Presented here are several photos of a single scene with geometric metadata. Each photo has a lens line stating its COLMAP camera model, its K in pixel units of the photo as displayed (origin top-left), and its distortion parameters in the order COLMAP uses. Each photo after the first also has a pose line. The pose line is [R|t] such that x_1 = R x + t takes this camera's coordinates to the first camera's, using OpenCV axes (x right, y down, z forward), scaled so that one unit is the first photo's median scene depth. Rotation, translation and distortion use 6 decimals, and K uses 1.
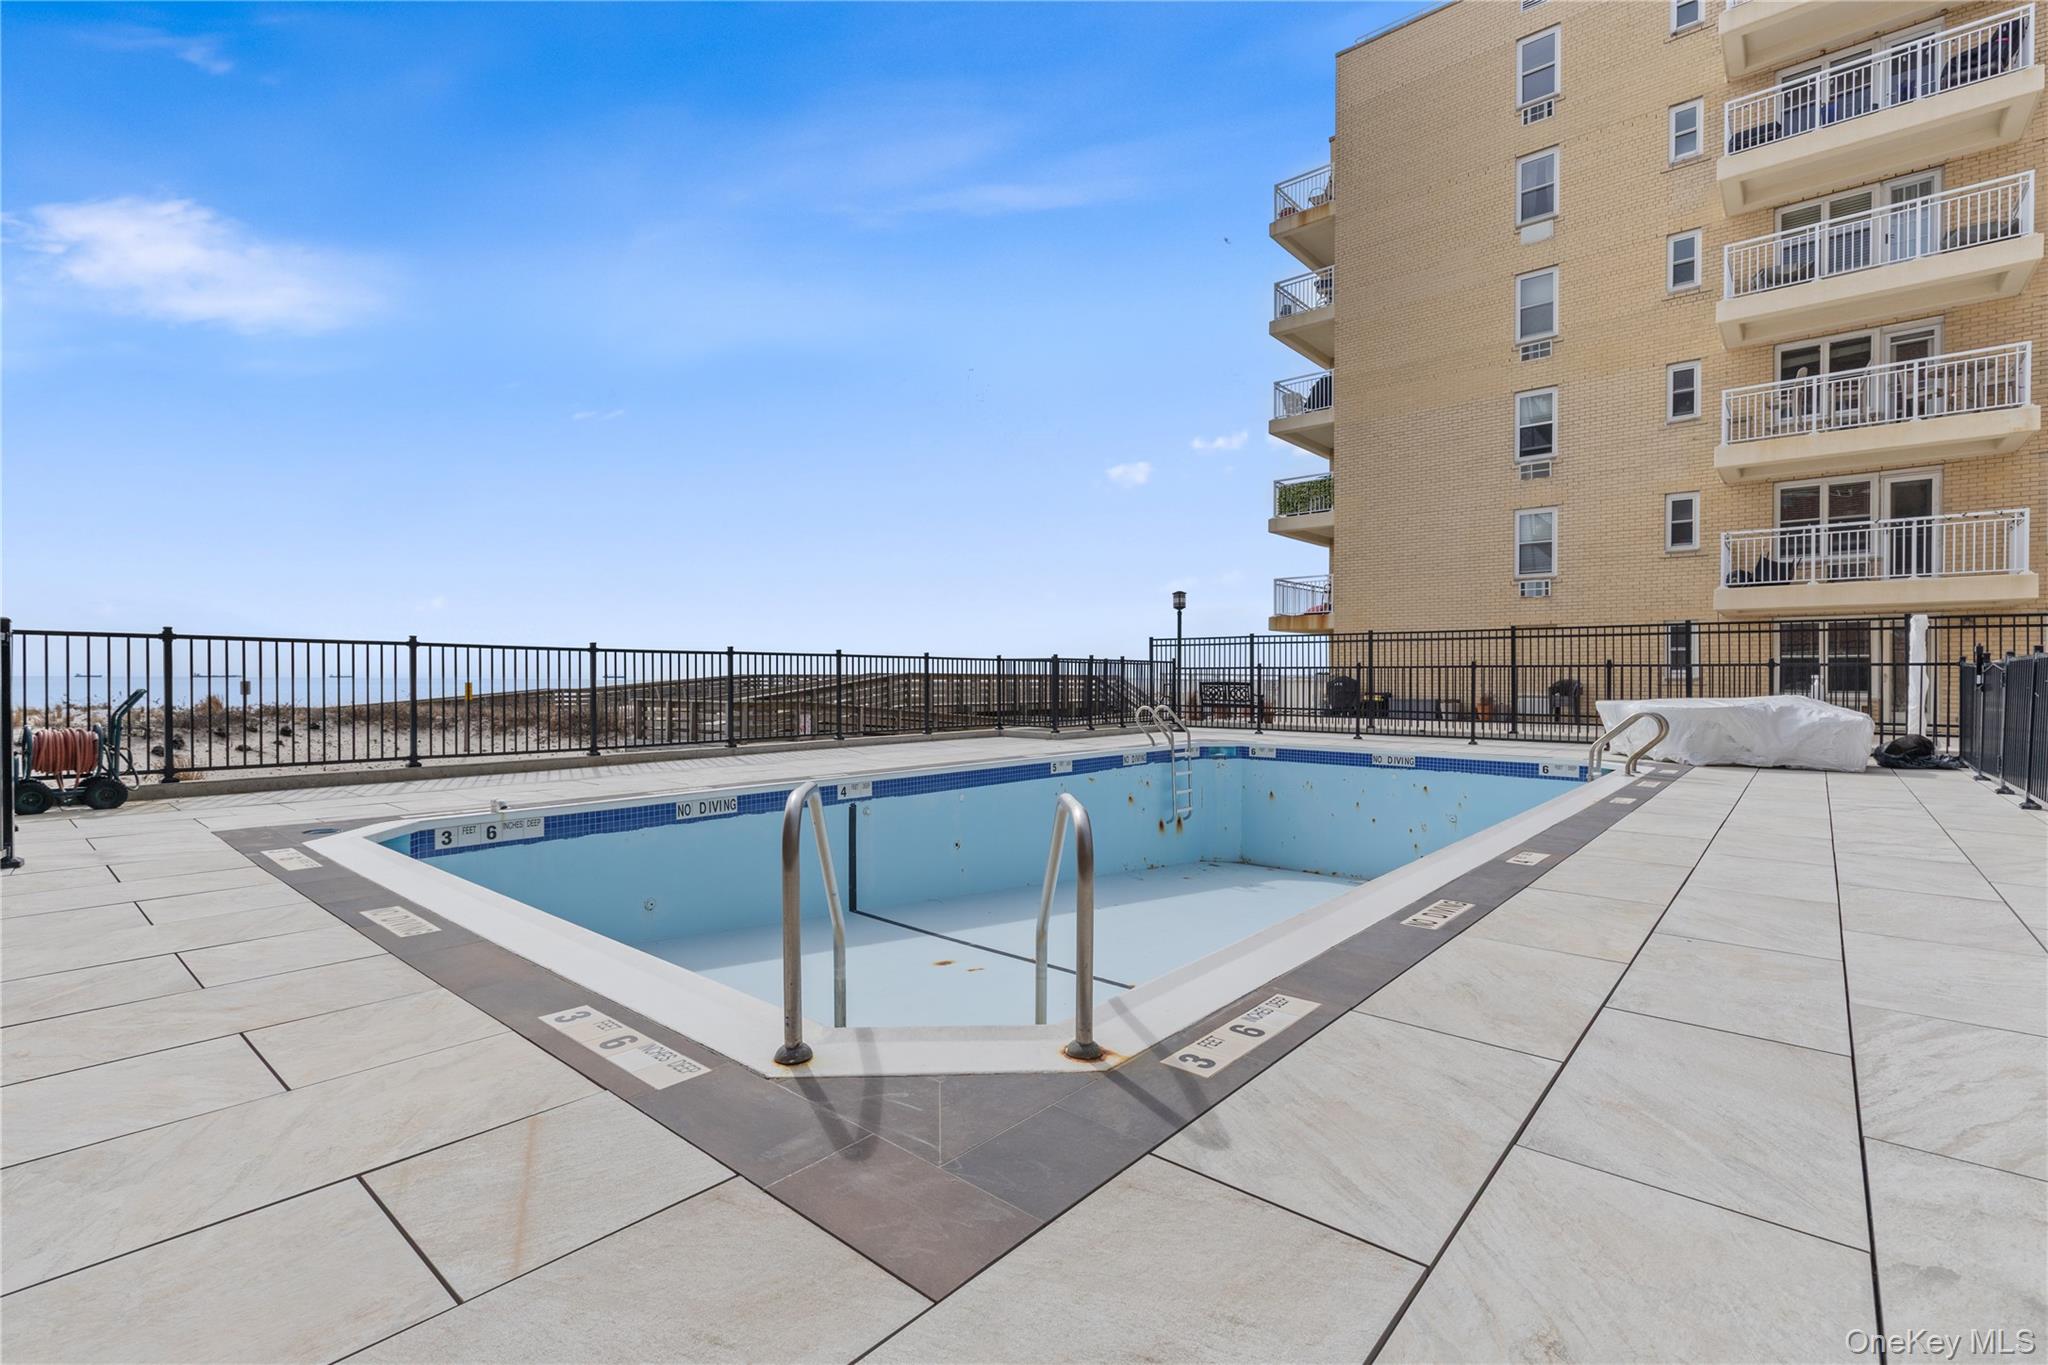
lens RADIAL K [[978.6, 0, 1015.8], [0, 978.6, 680.3], [0, 0, 1]] dist [0.005504, -0.000124]
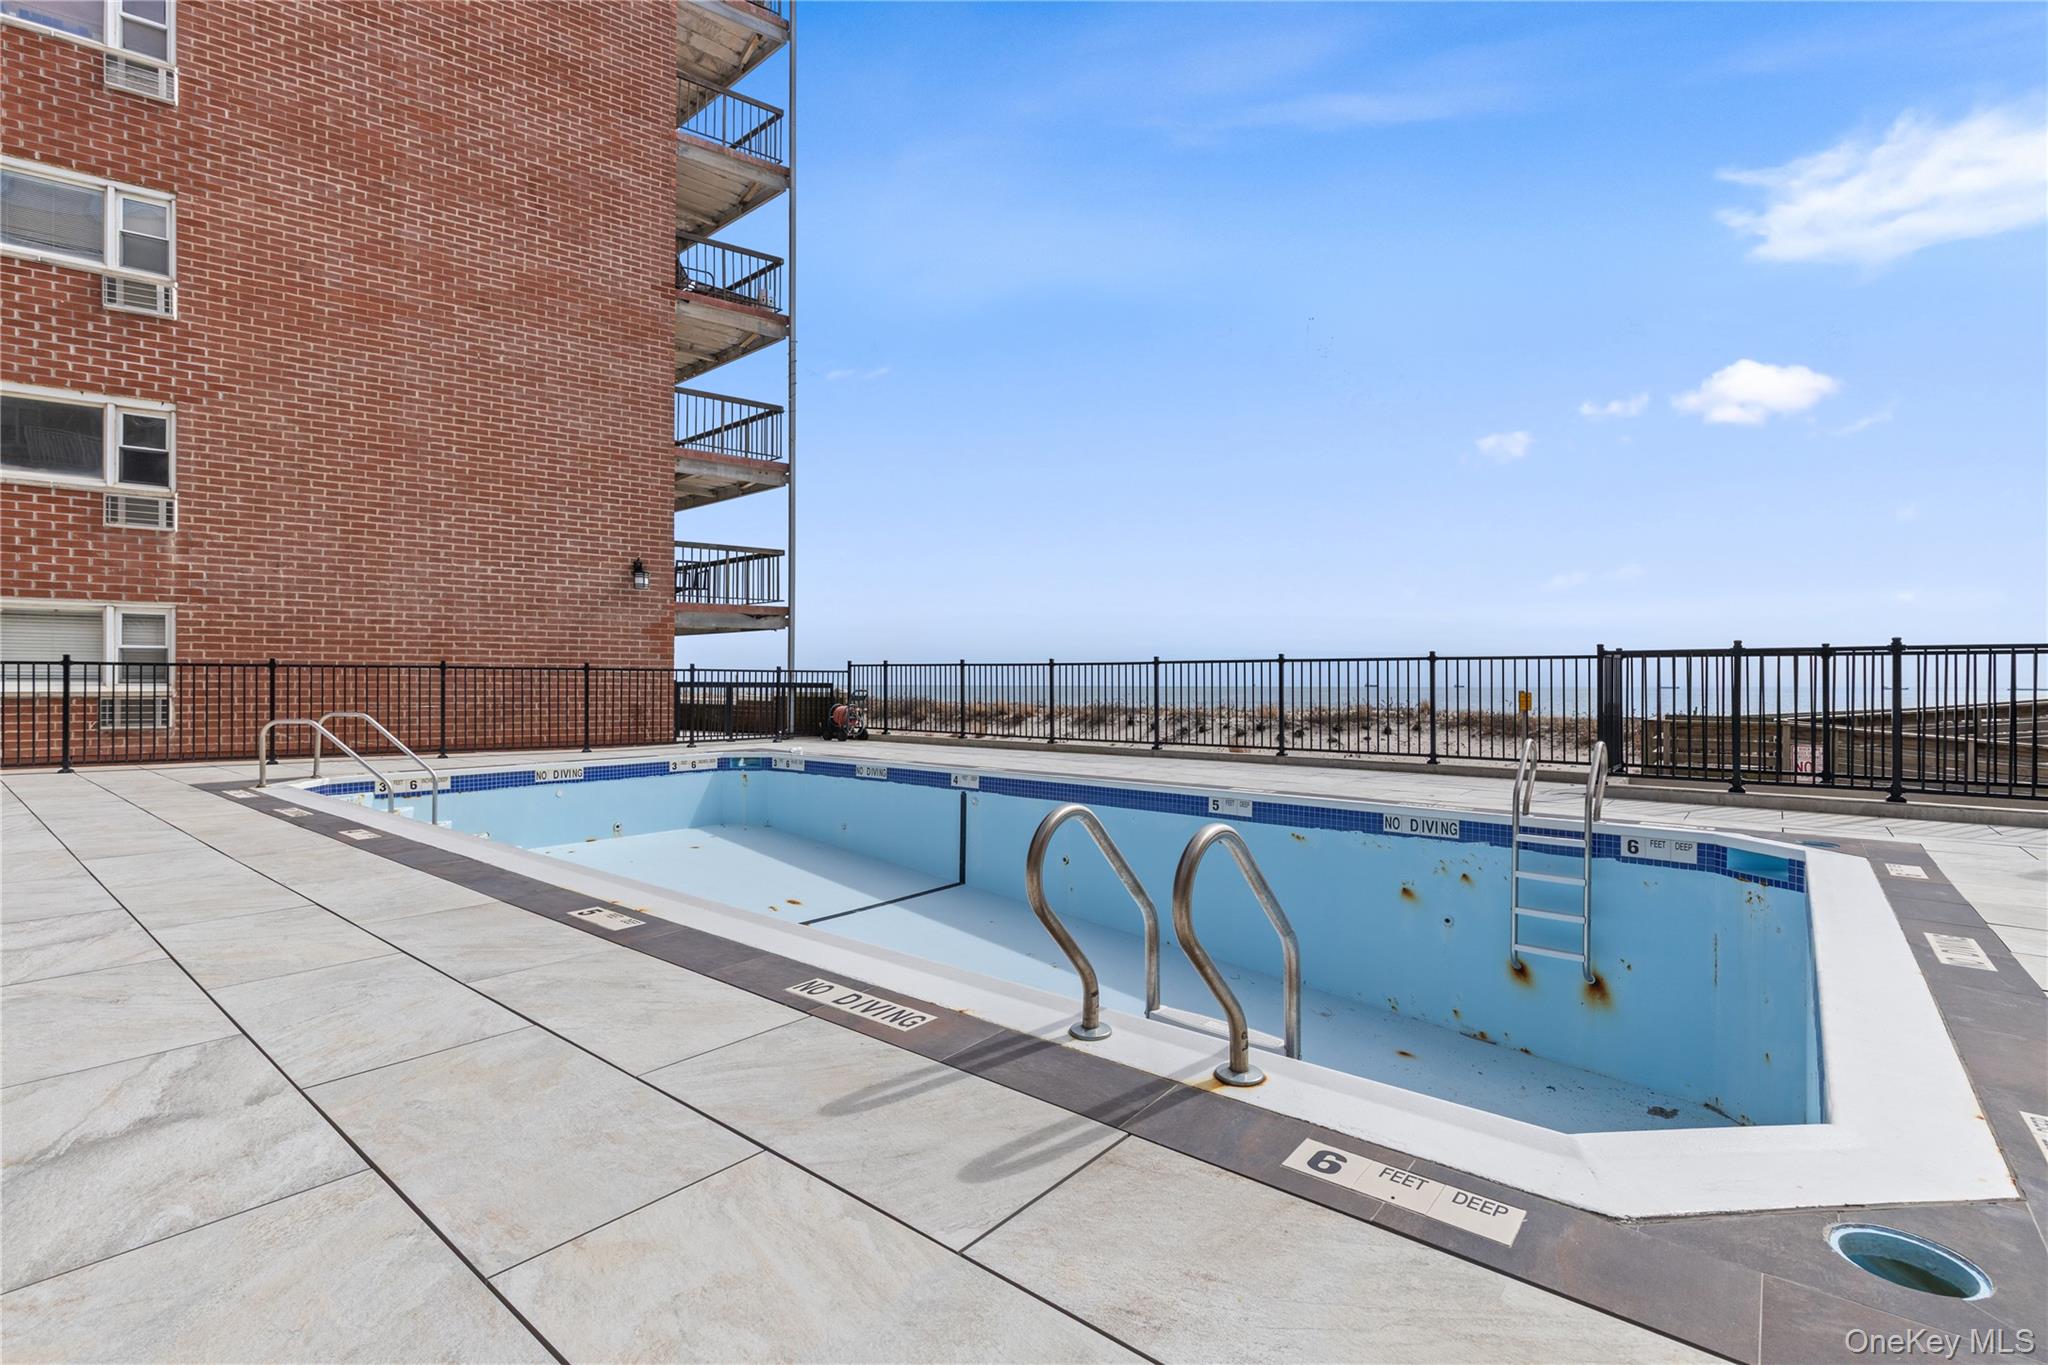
lens RADIAL K [[853.6, 0, 1023.0], [0, 853.6, 685.8], [0, 0, 1]] dist [0.001270, 0.000167]
pose [[0.021909, -0.002681, -0.999756, 0.392490], [-0.005570, 0.999981, -0.002804, 0.001130], [0.999744, 0.005630, 0.021893, 0.484412]]
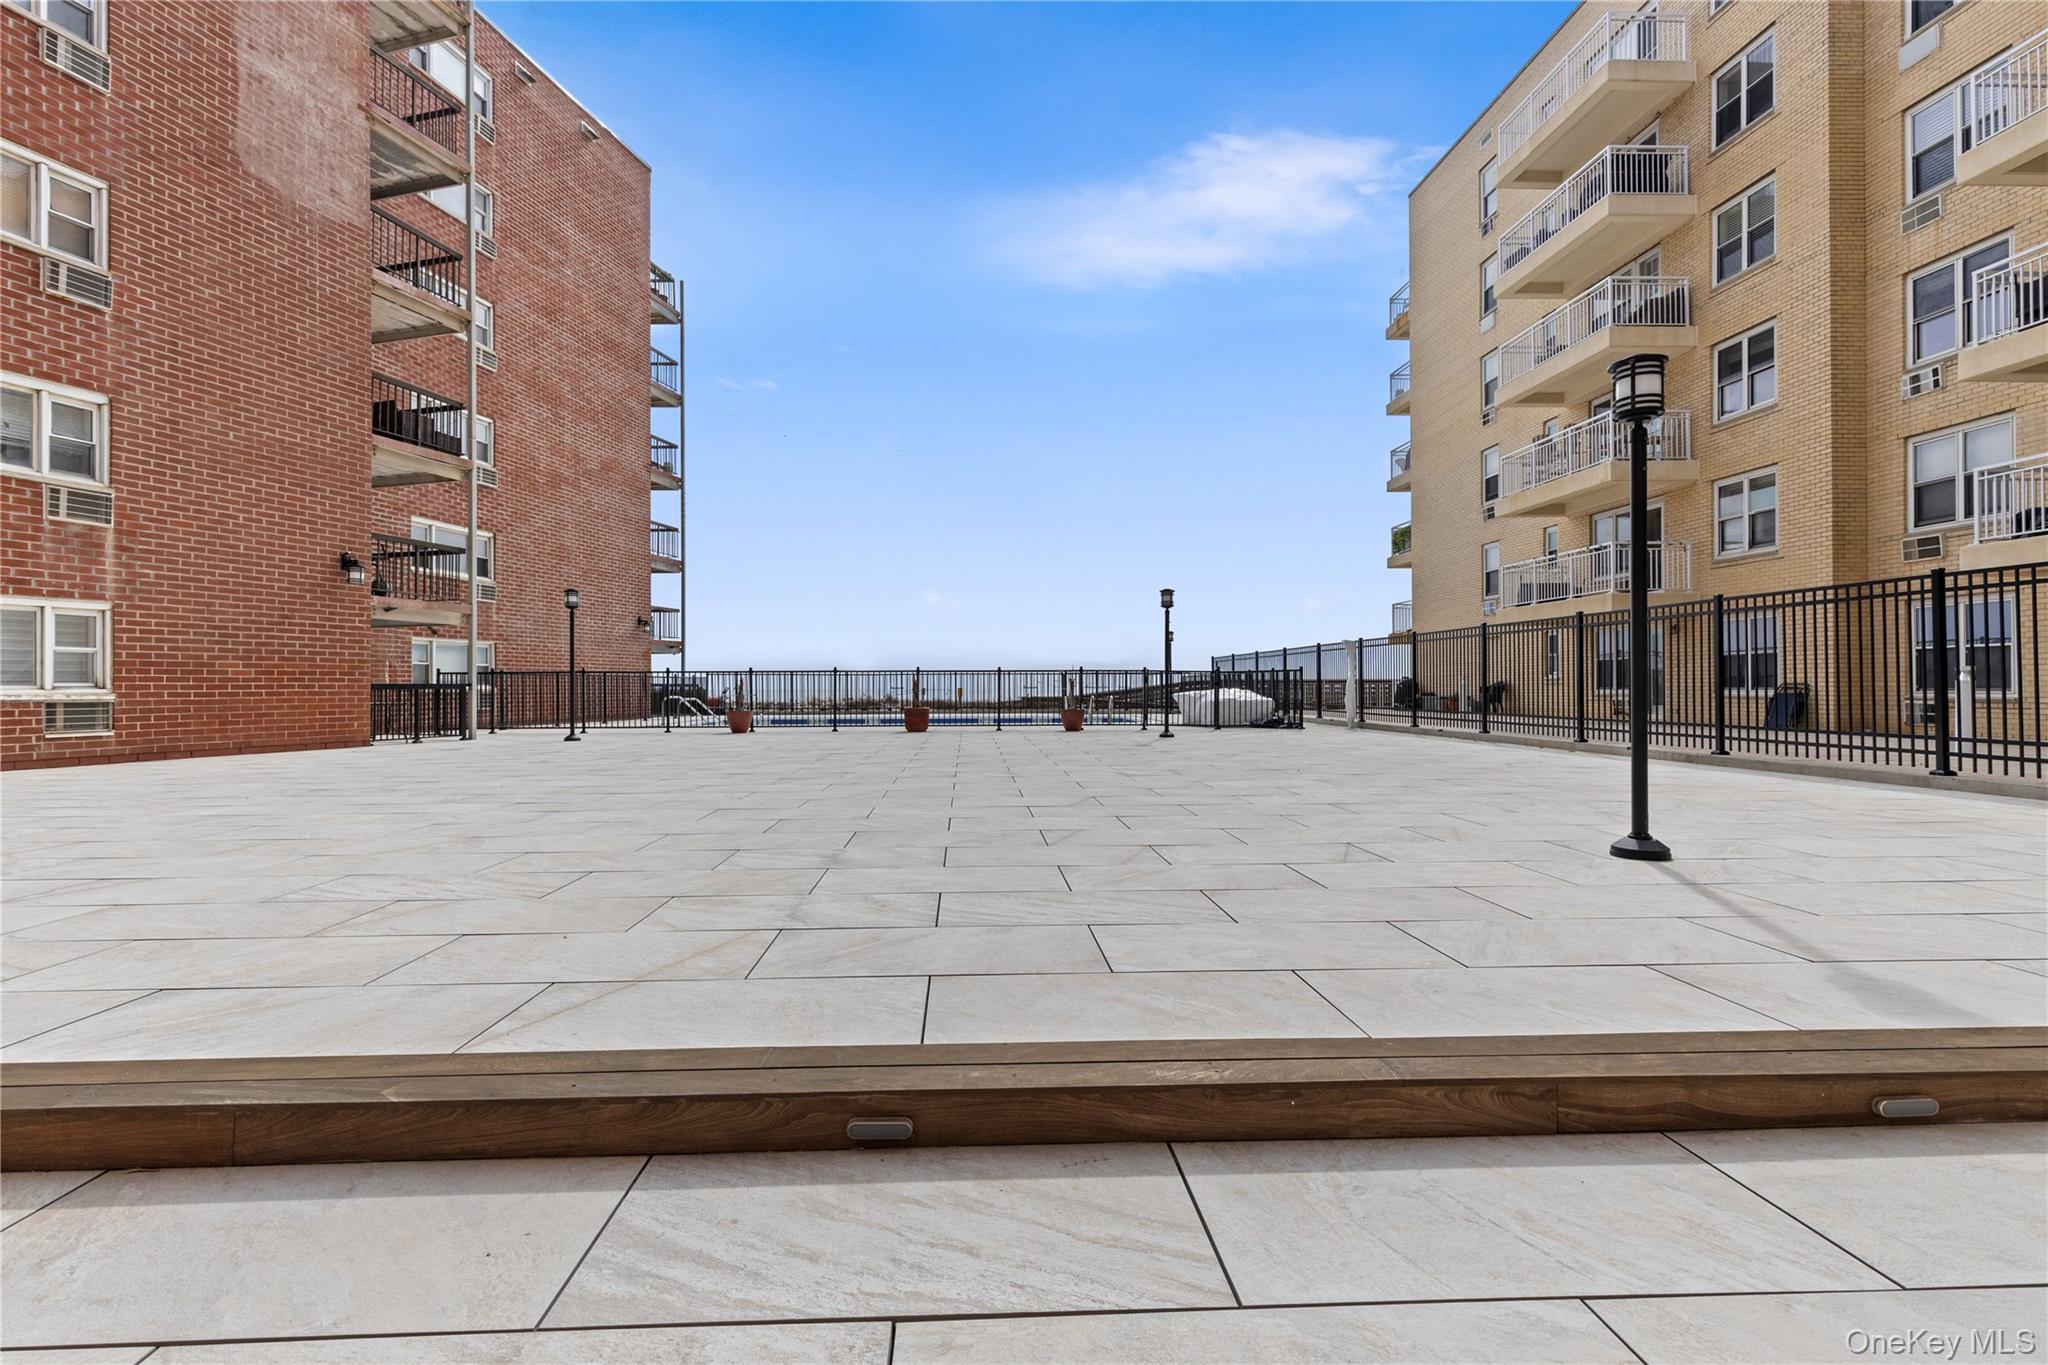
lens RADIAL K [[932.4, 0, 1012.8], [0, 932.4, 678.8], [0, 0, 1]] dist [0.000351, 0.000869]
pose [[0.713791, -0.014810, -0.700202, 0.950206], [0.004602, 0.999854, -0.016456, 0.013807], [0.700344, 0.008524, 0.713755, -0.276316]]
